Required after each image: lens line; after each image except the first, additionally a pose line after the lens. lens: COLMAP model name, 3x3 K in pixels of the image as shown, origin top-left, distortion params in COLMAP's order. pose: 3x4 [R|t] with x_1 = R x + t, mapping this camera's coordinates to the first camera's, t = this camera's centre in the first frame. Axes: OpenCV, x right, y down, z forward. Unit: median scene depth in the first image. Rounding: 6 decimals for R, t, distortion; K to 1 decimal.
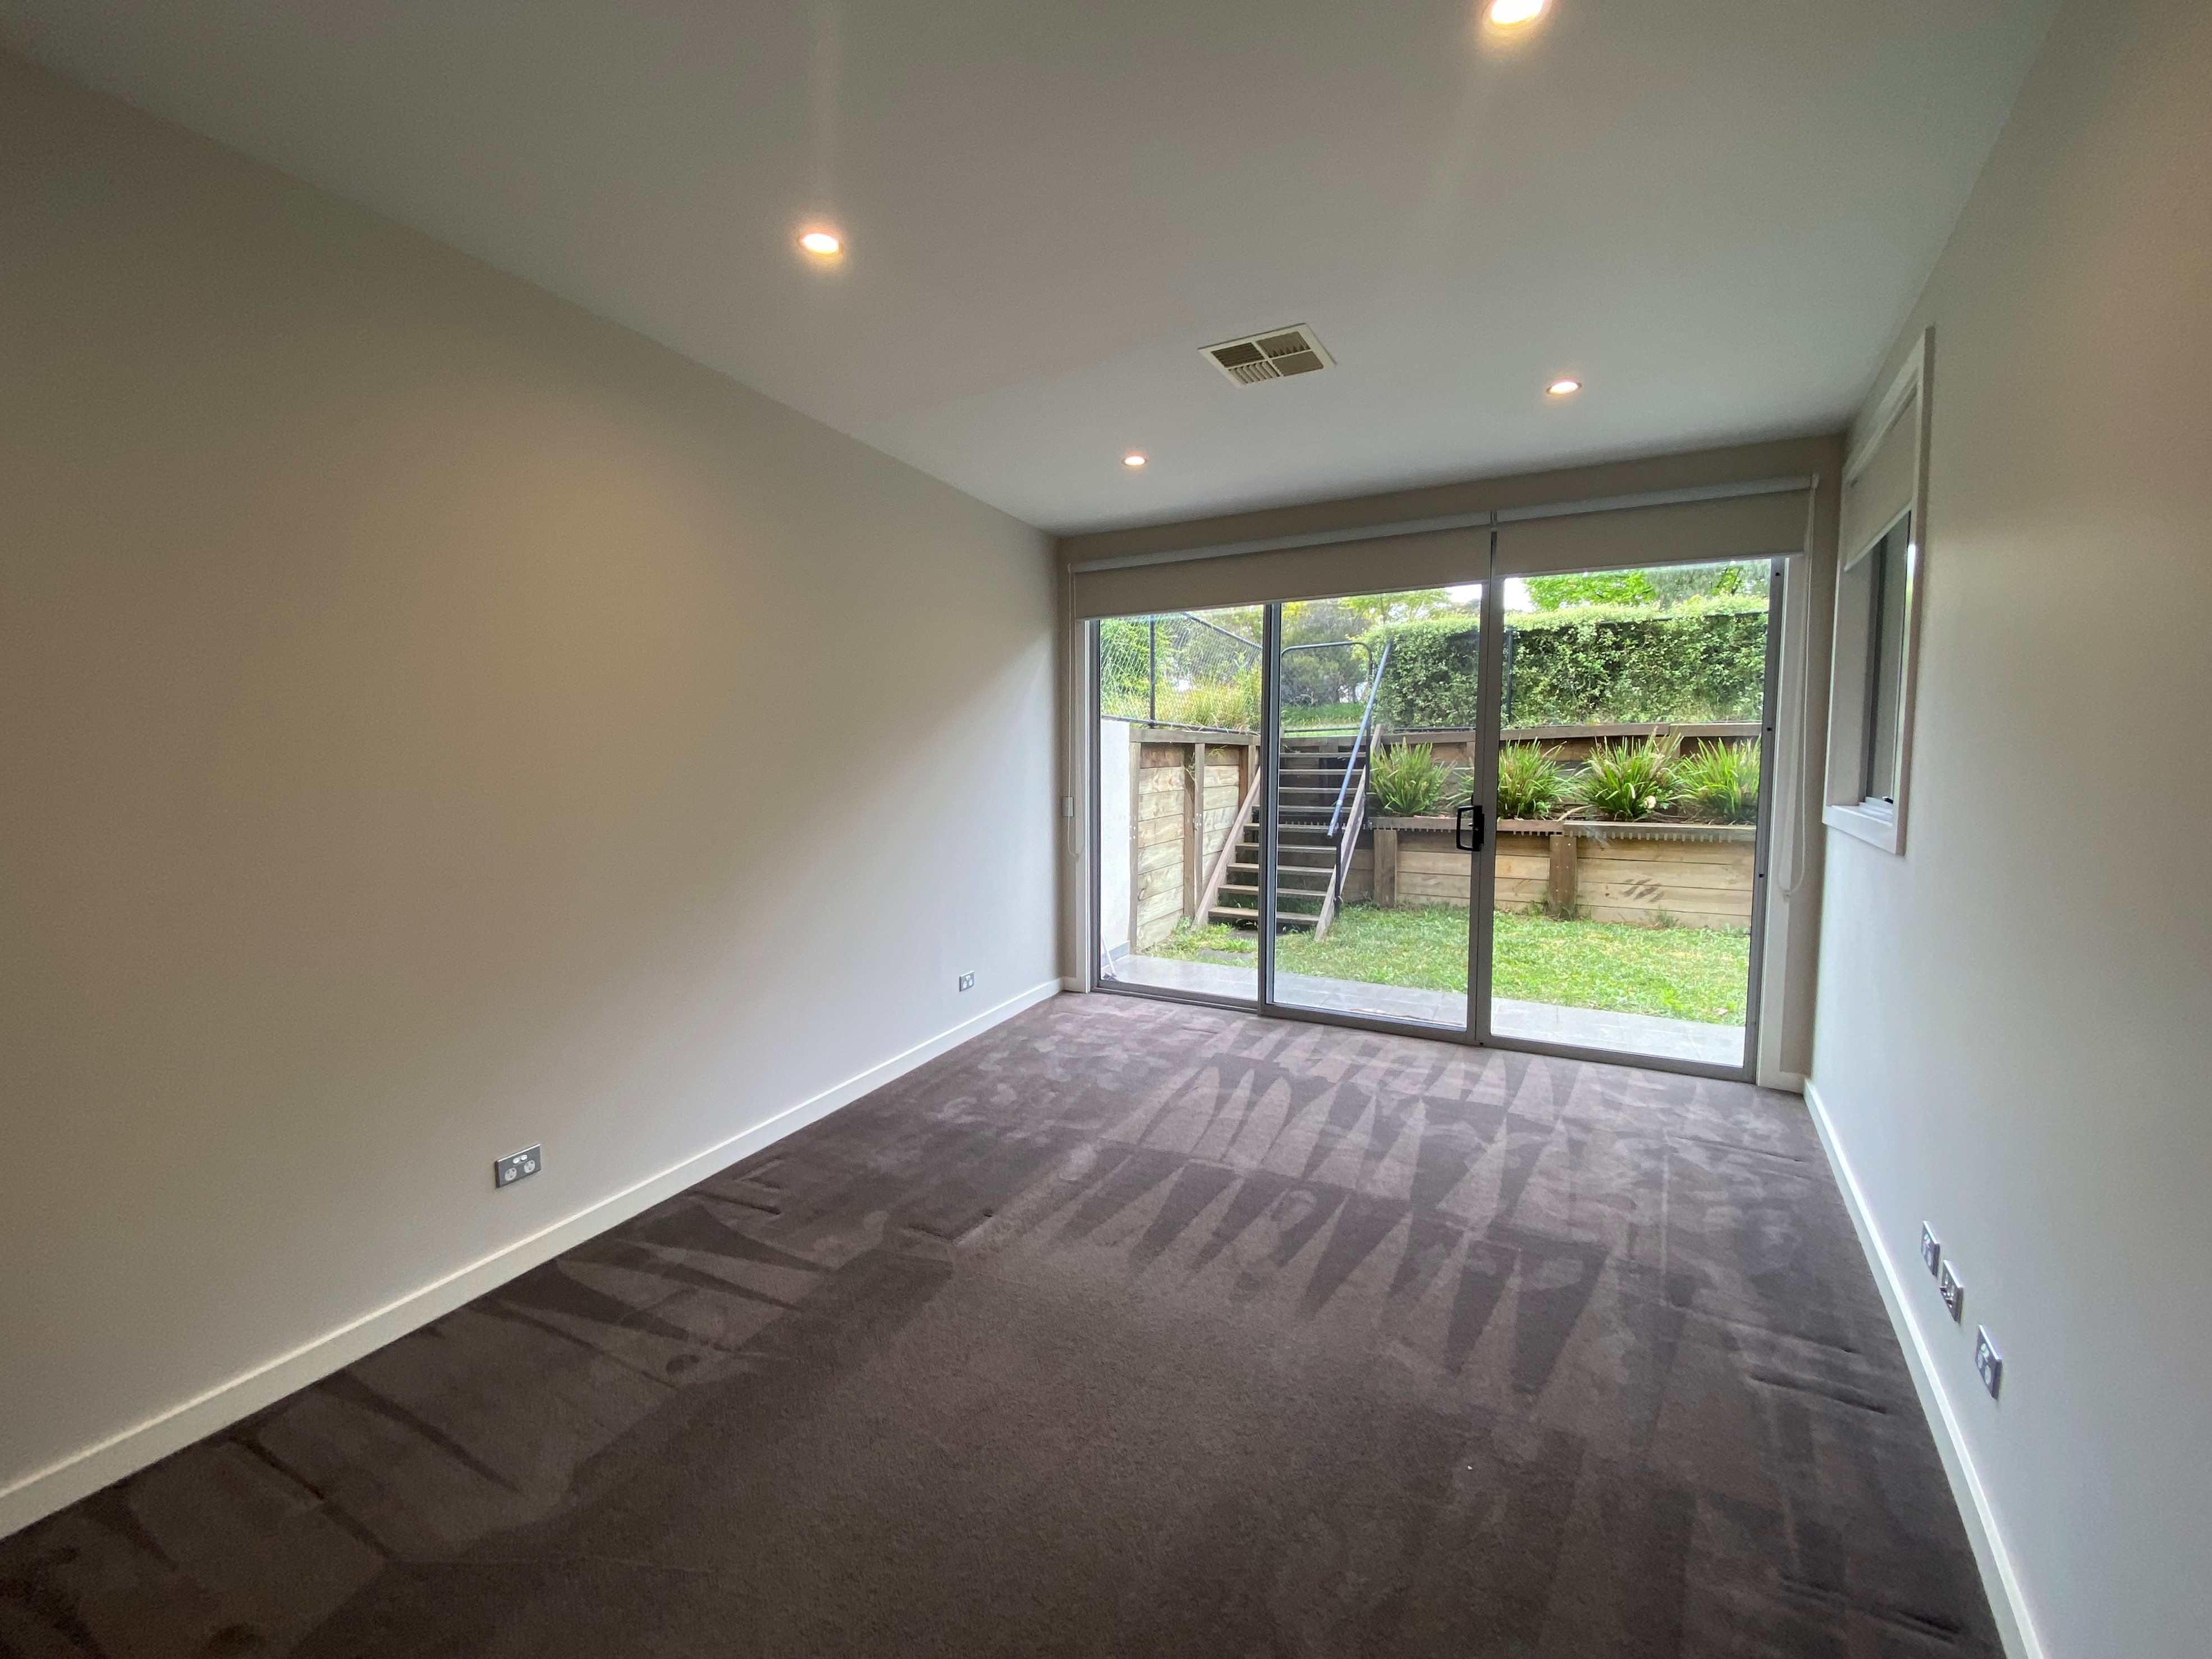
lens RADIAL K [[896.6, 0, 1106.0], [0, 896.6, 829.5], [0, 0, 1]] dist [0.041451, -0.019486]
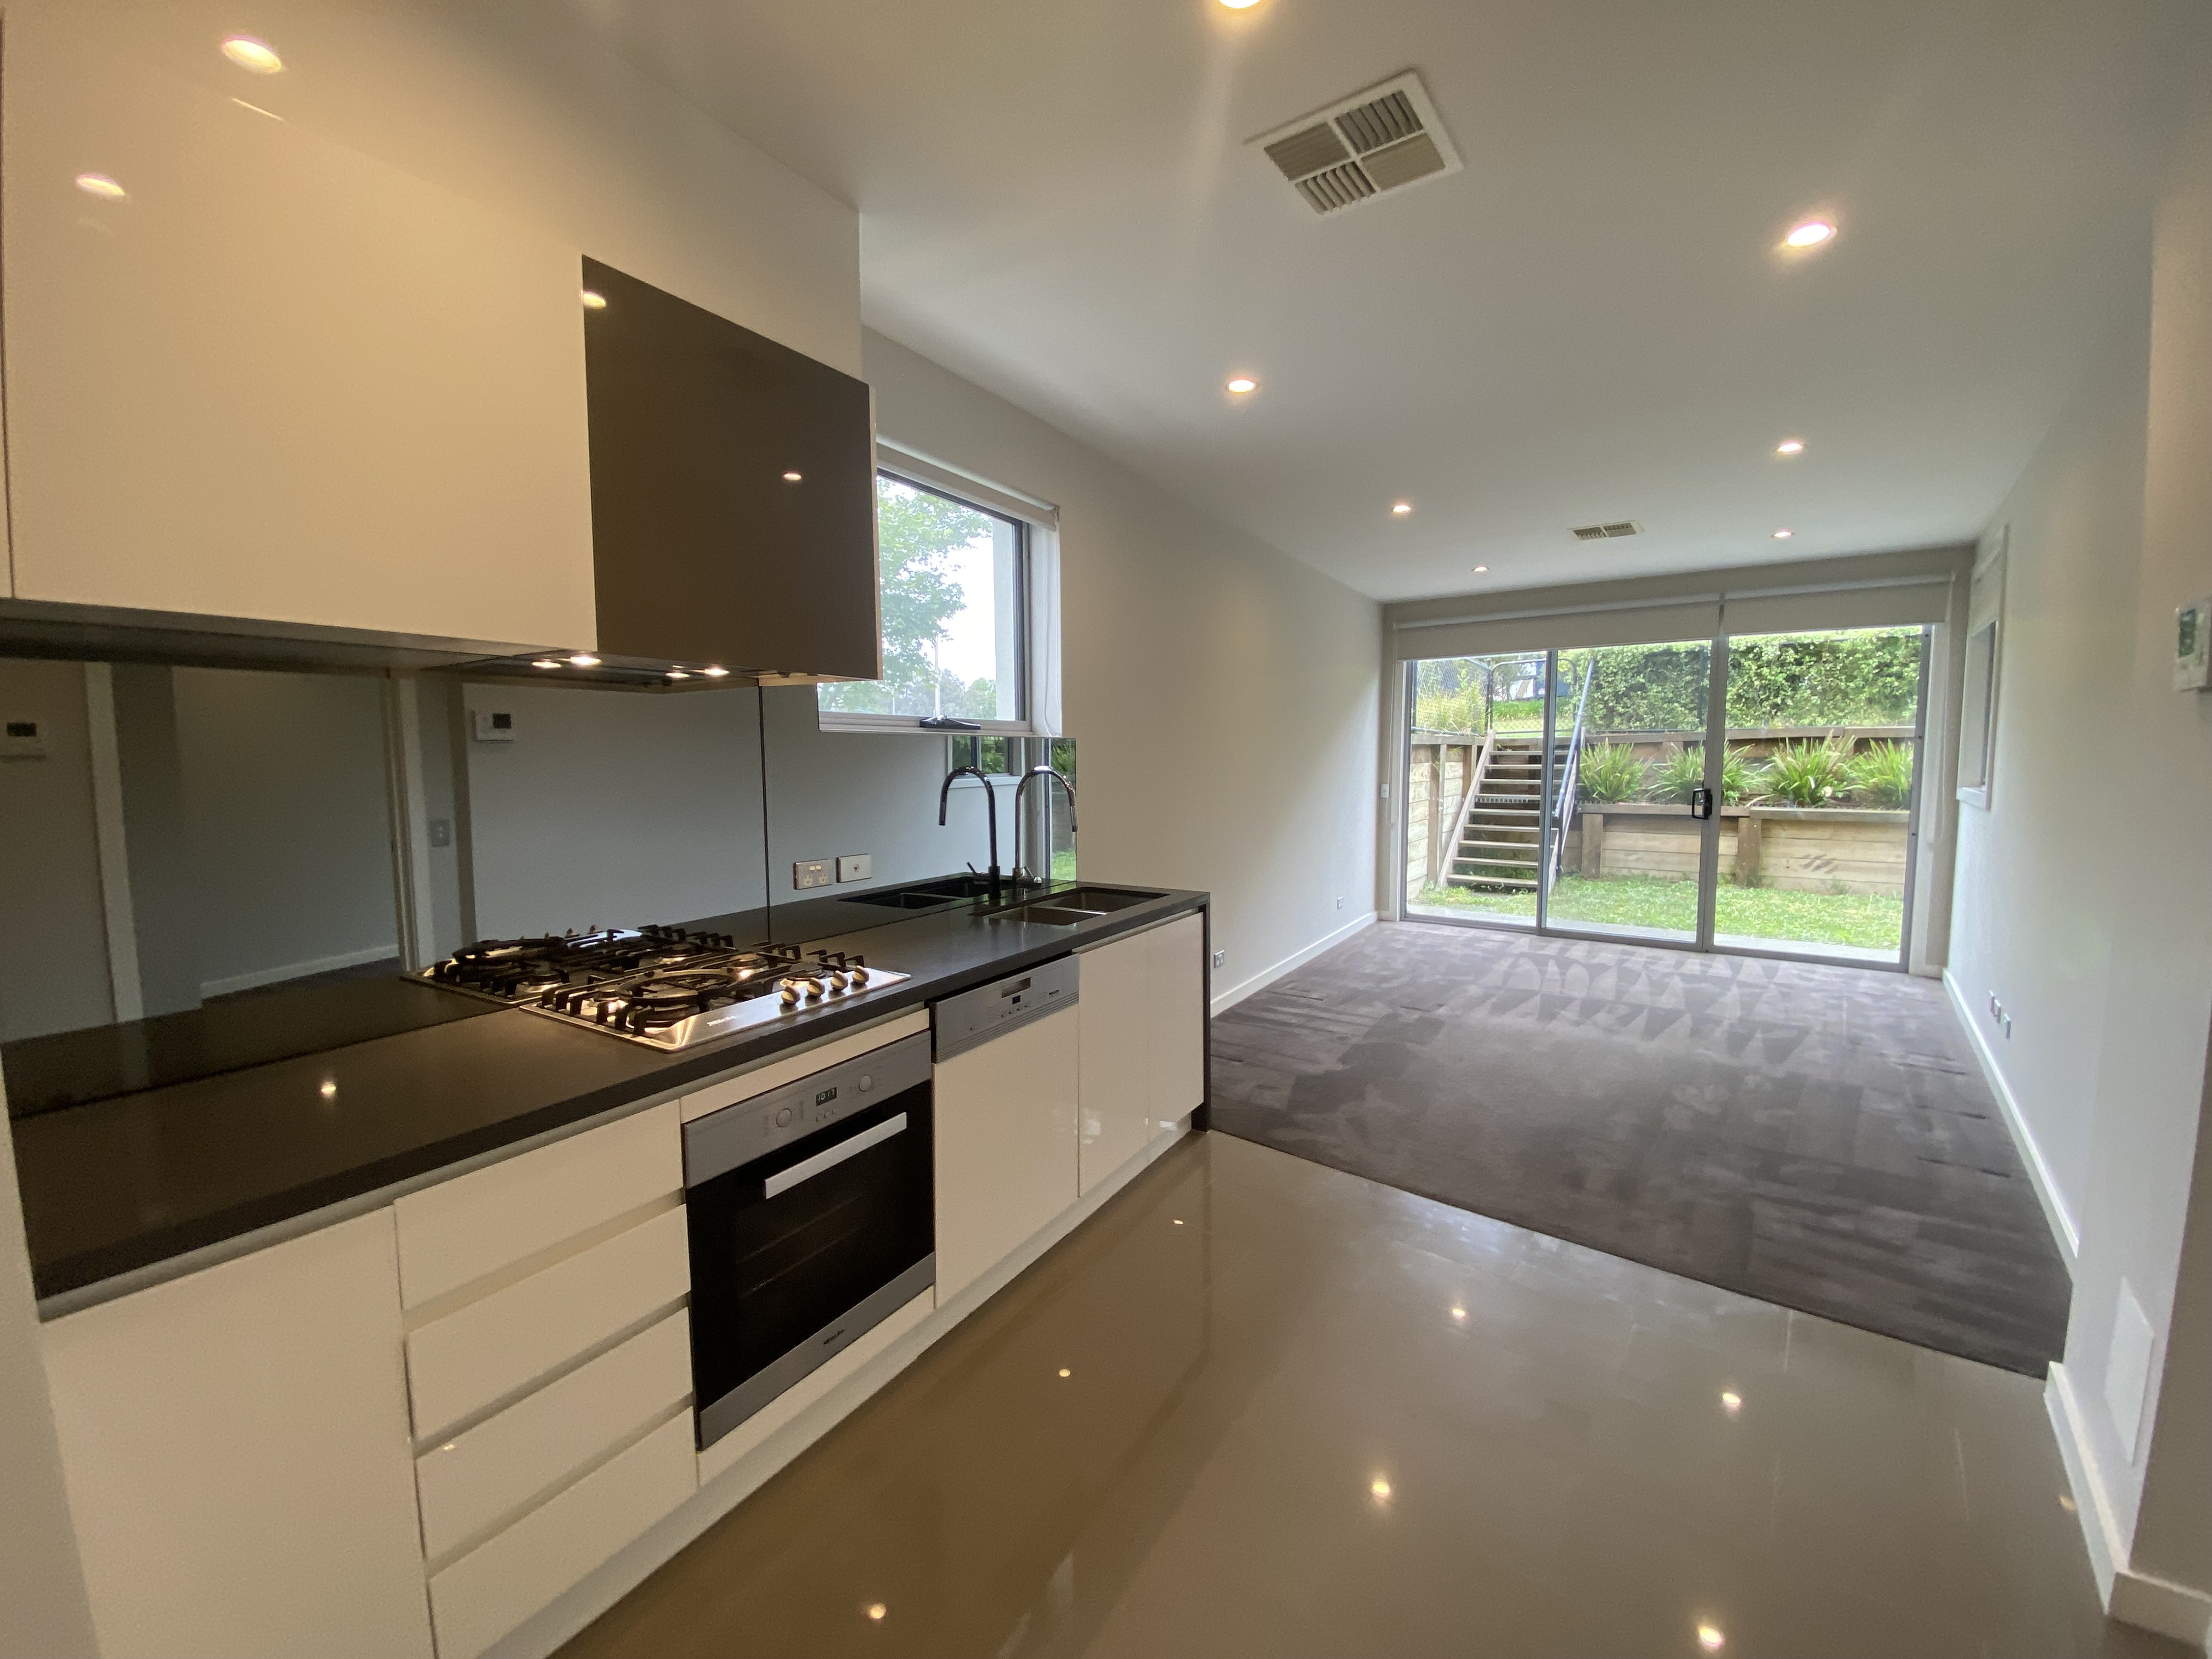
lens RADIAL K [[888.5, 0, 1106.0], [0, 888.5, 829.5], [0, 0, 1]] dist [-0.000526, -0.000039]
pose [[0.991162, 0.008233, -0.132402, -0.199156], [-0.007734, 0.999961, 0.004283, 0.022855], [0.132432, -0.003221, 0.991187, -0.306314]]
